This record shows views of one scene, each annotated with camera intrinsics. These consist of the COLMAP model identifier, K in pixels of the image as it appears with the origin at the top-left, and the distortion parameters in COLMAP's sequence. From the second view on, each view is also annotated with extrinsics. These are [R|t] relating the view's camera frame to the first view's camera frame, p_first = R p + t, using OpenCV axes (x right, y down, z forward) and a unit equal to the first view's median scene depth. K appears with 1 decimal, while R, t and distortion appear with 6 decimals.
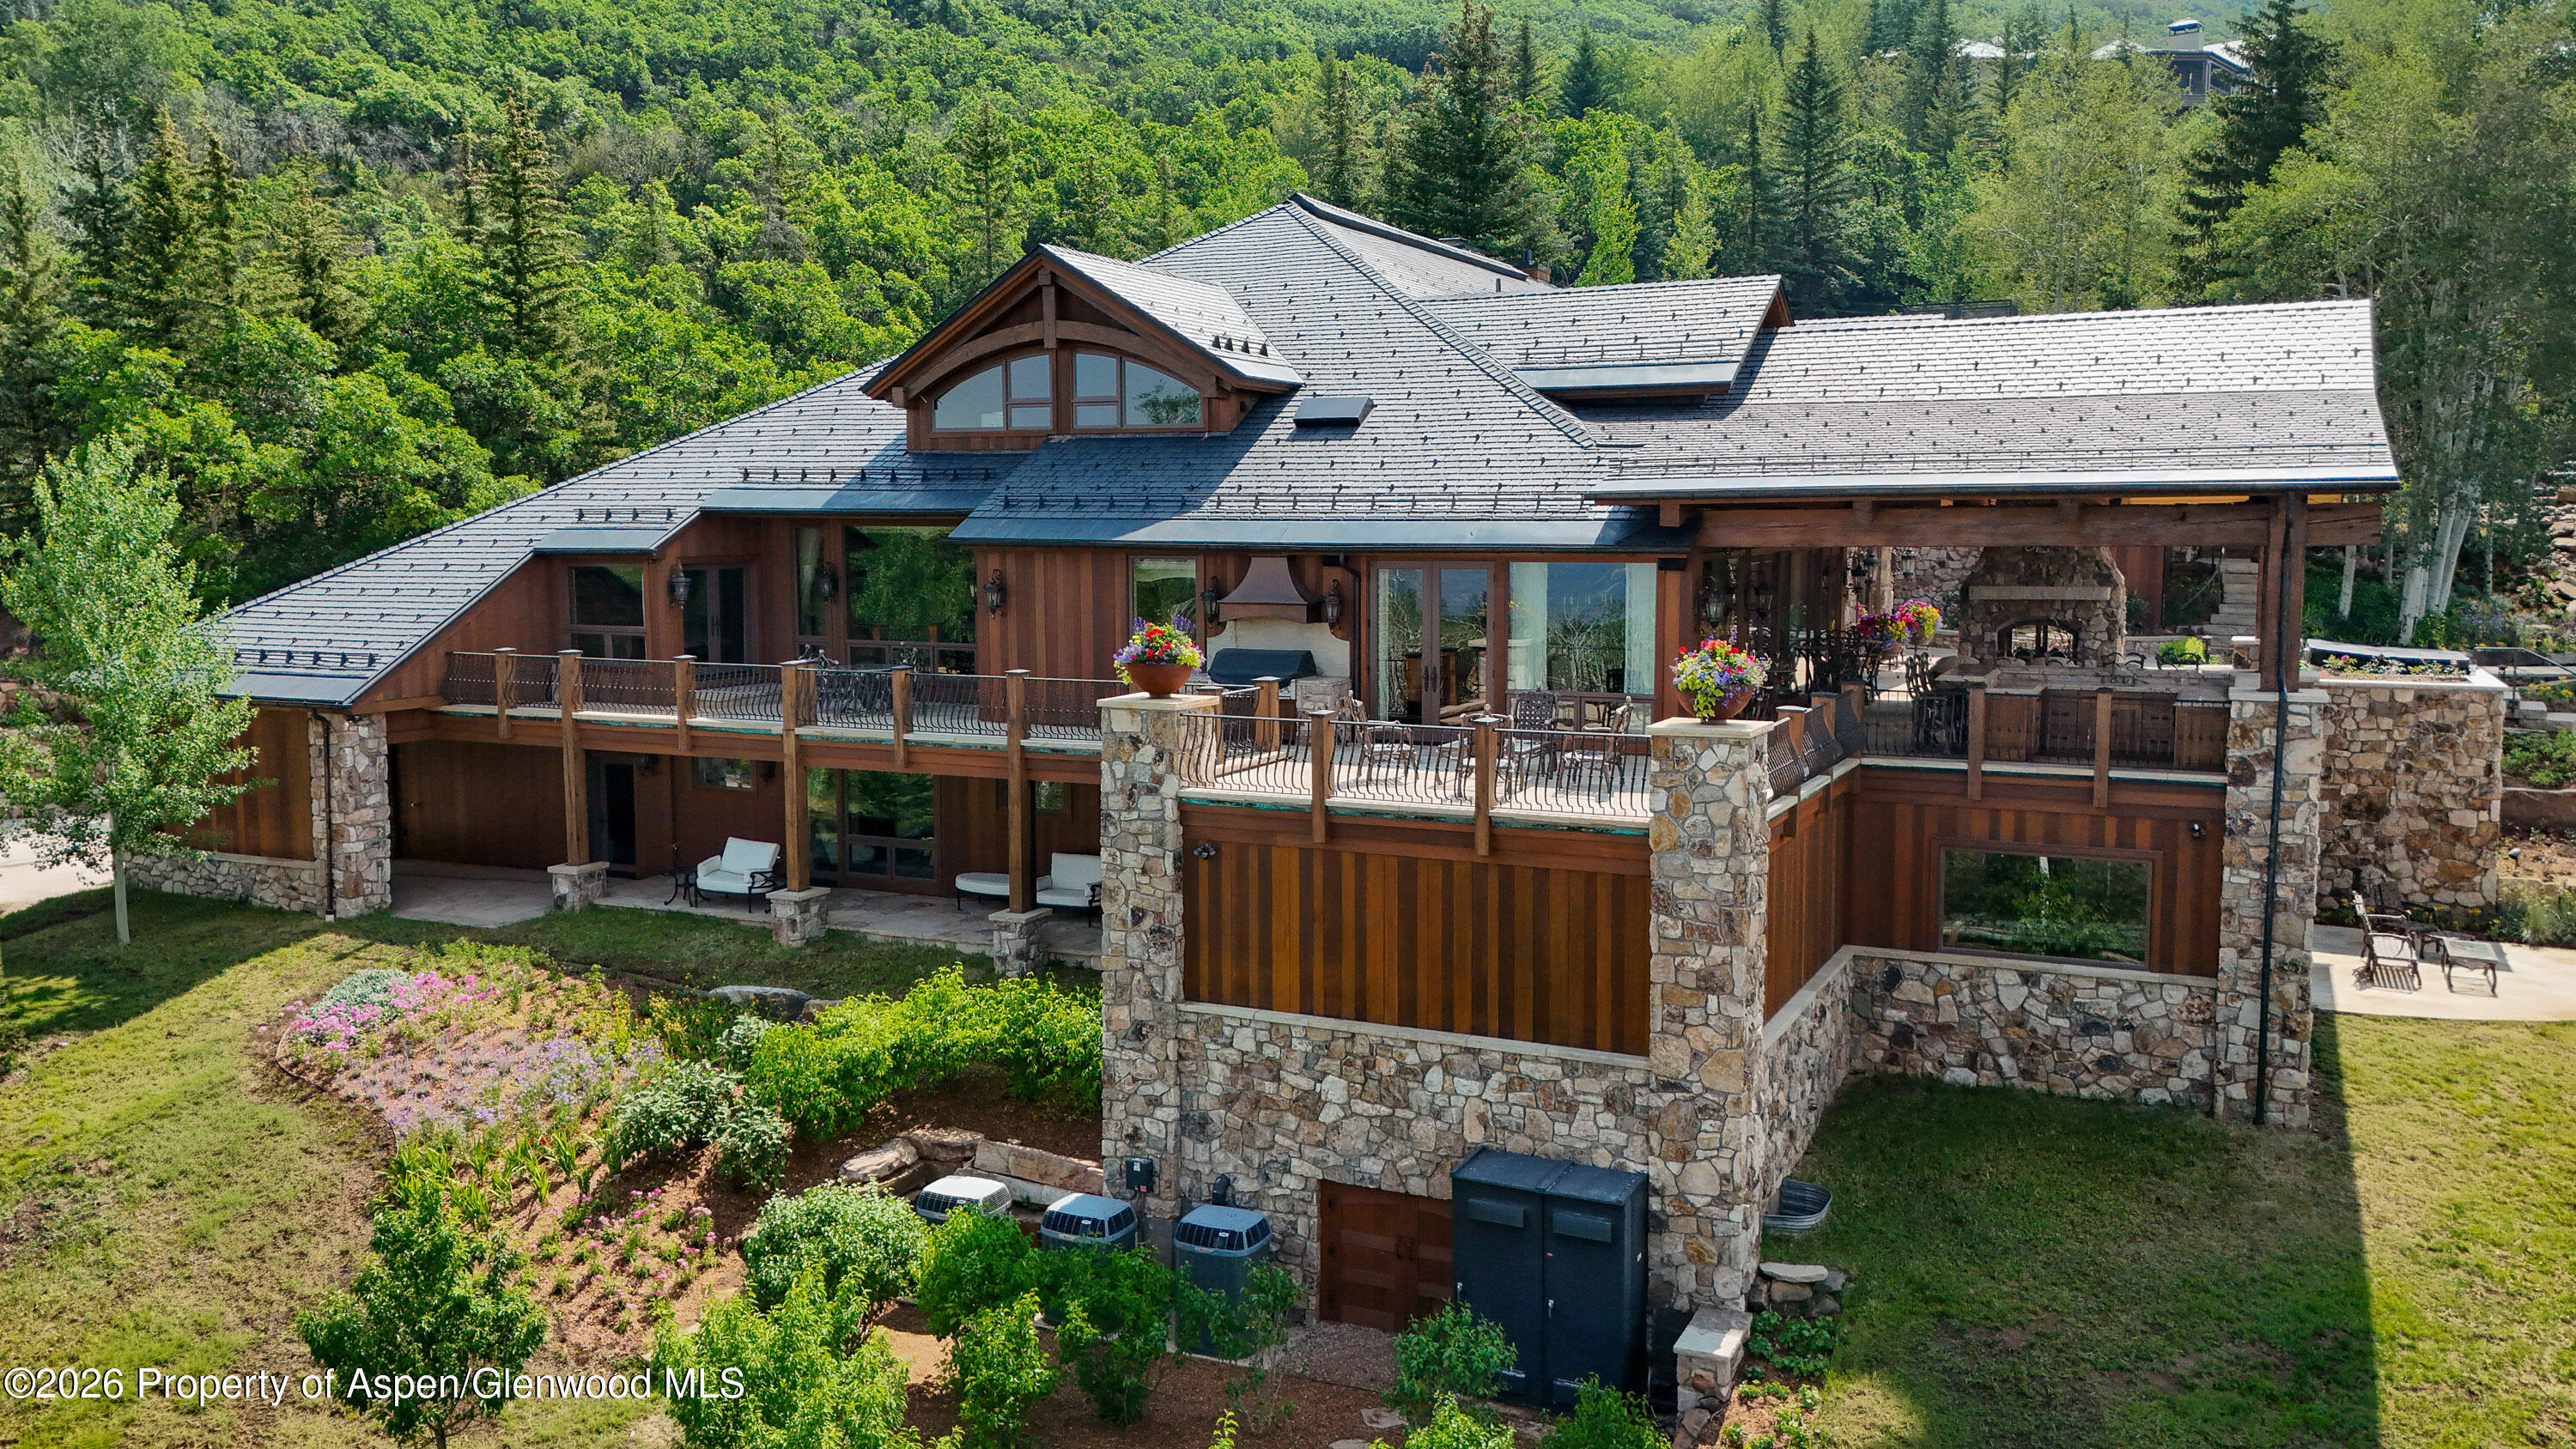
lens RADIAL K [[1979.2, 0, 1300.9], [0, 1979.2, 693.8], [0, 0, 1]] dist [0.094856, -0.149013]
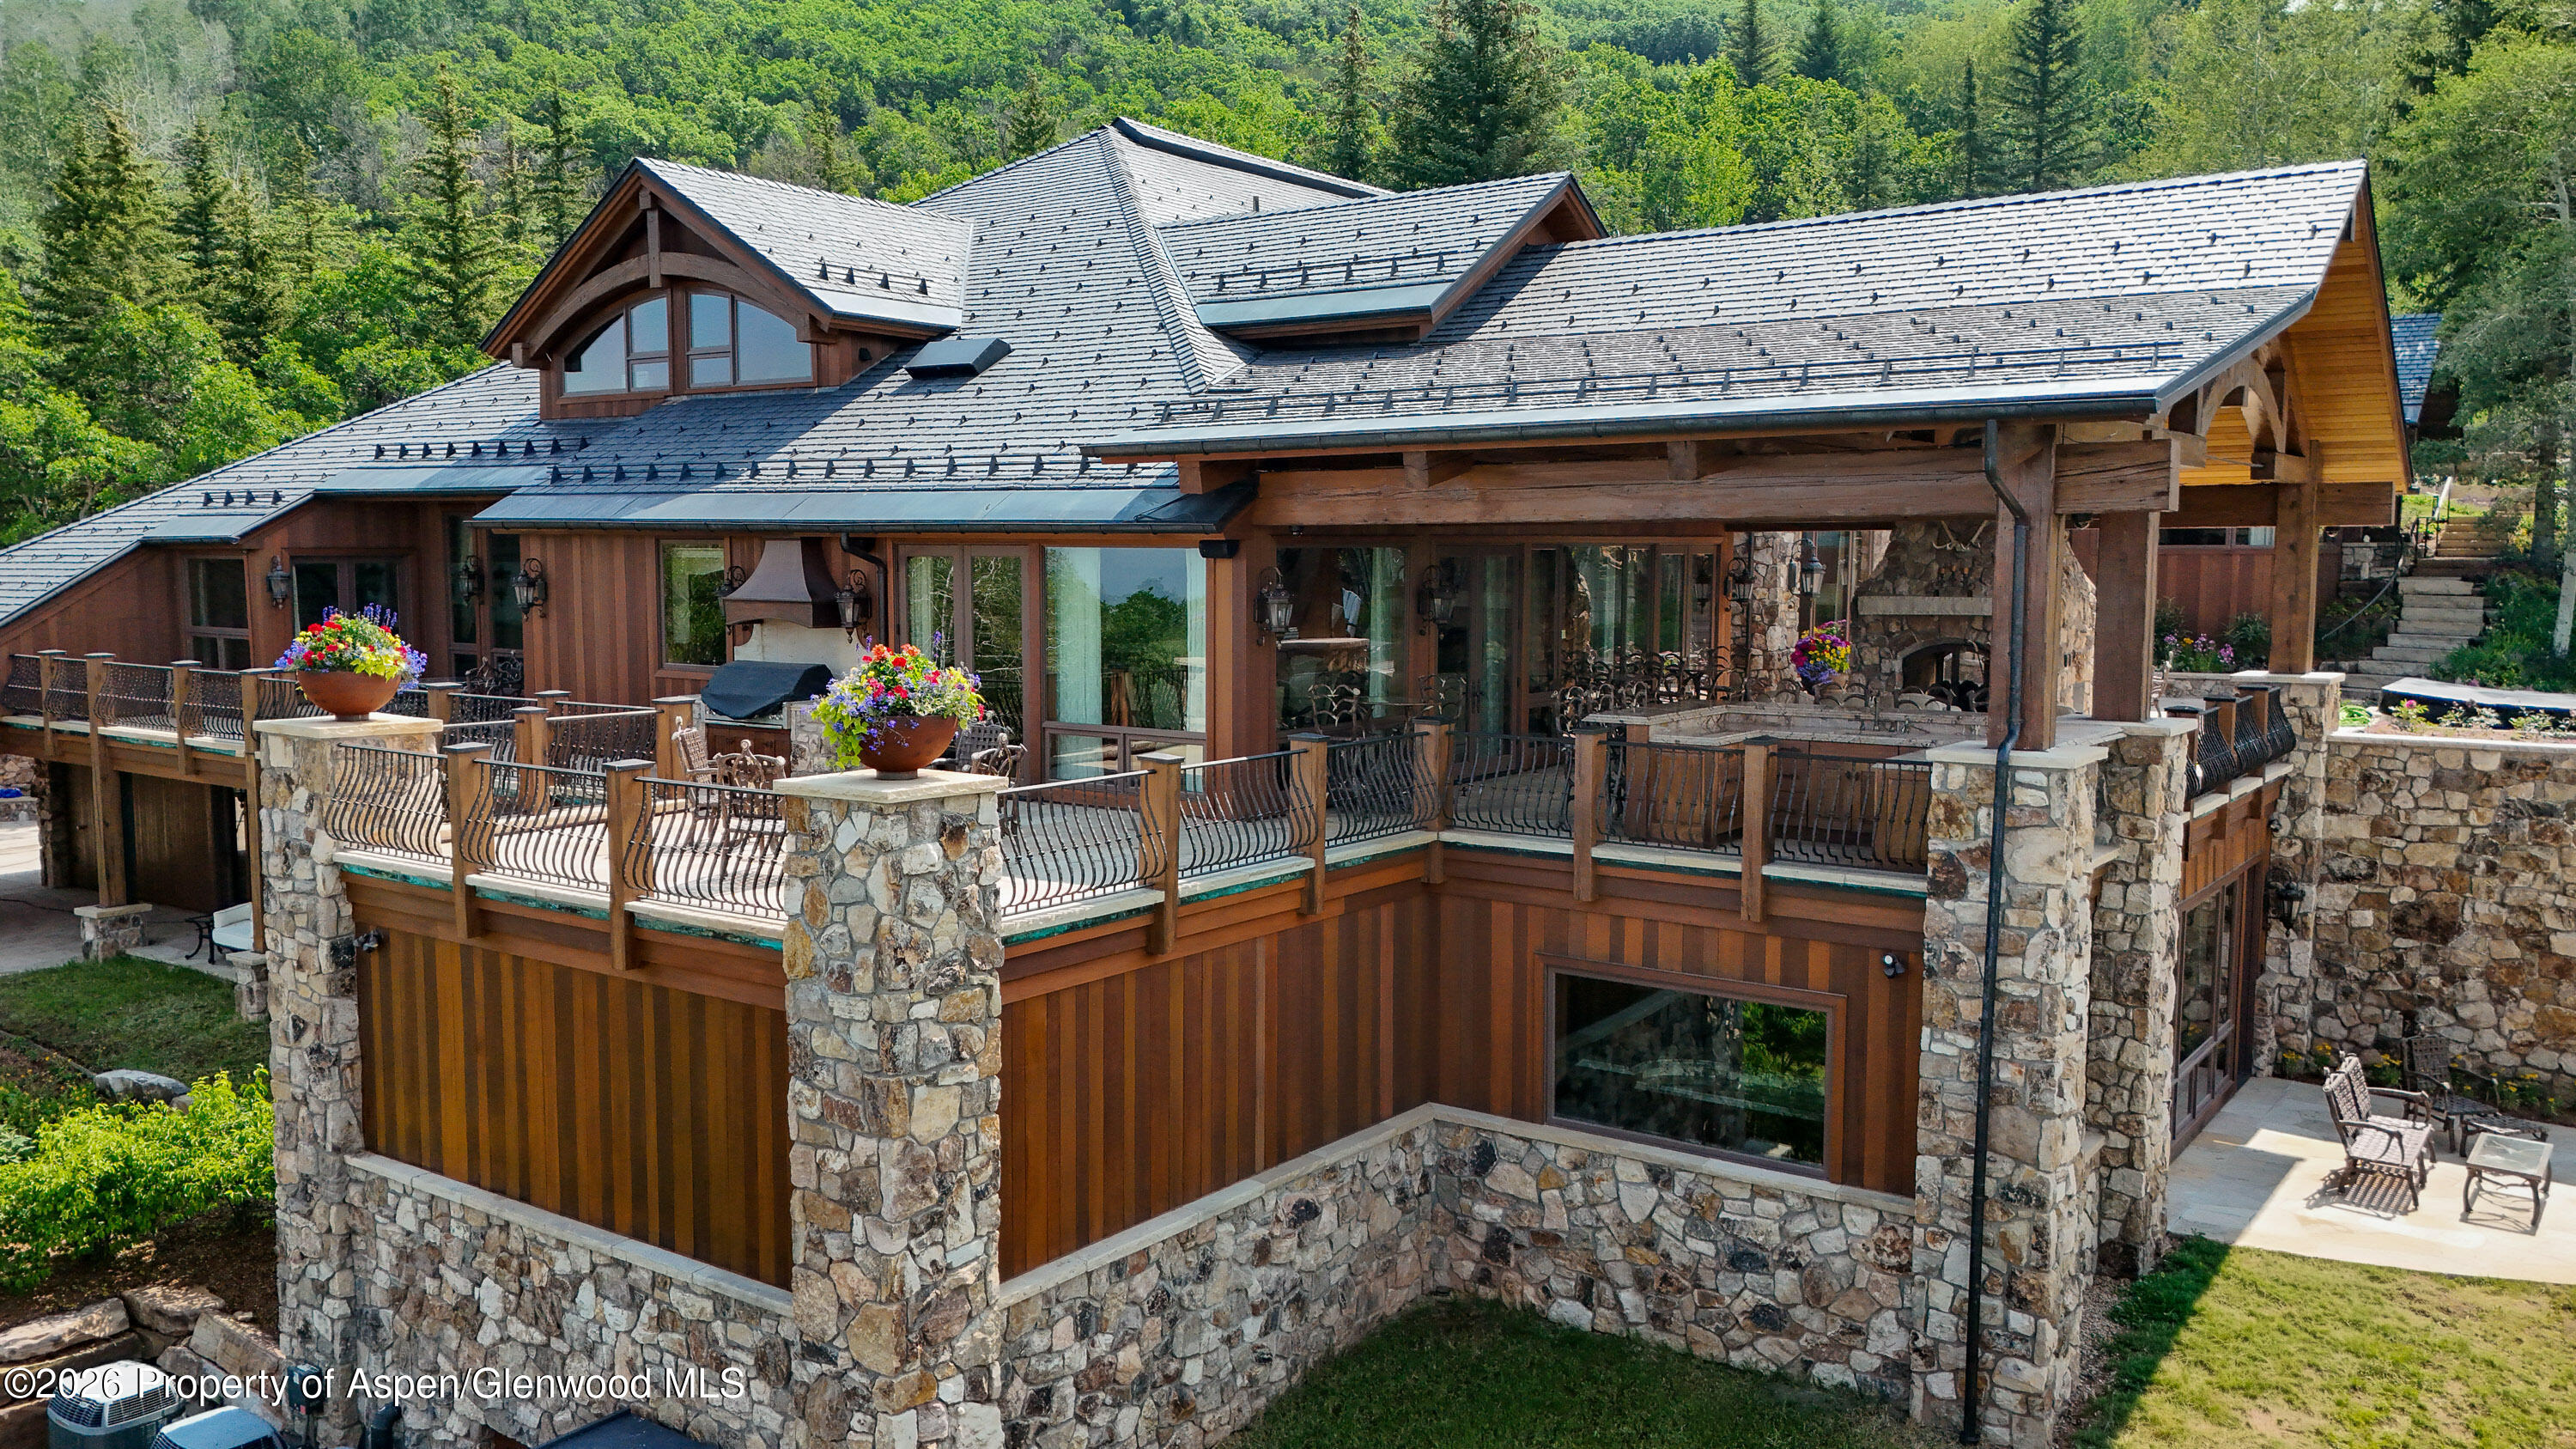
lens RADIAL K [[1985.8, 0, 1248.7], [0, 1985.8, 734.7], [0, 0, 1]] dist [0.075445, -0.088086]
pose [[0.980974, 0.022004, -0.192889, 0.331723], [-0.021304, 0.999757, 0.005702, -0.003400], [0.192968, -0.001484, 0.981204, 0.307483]]
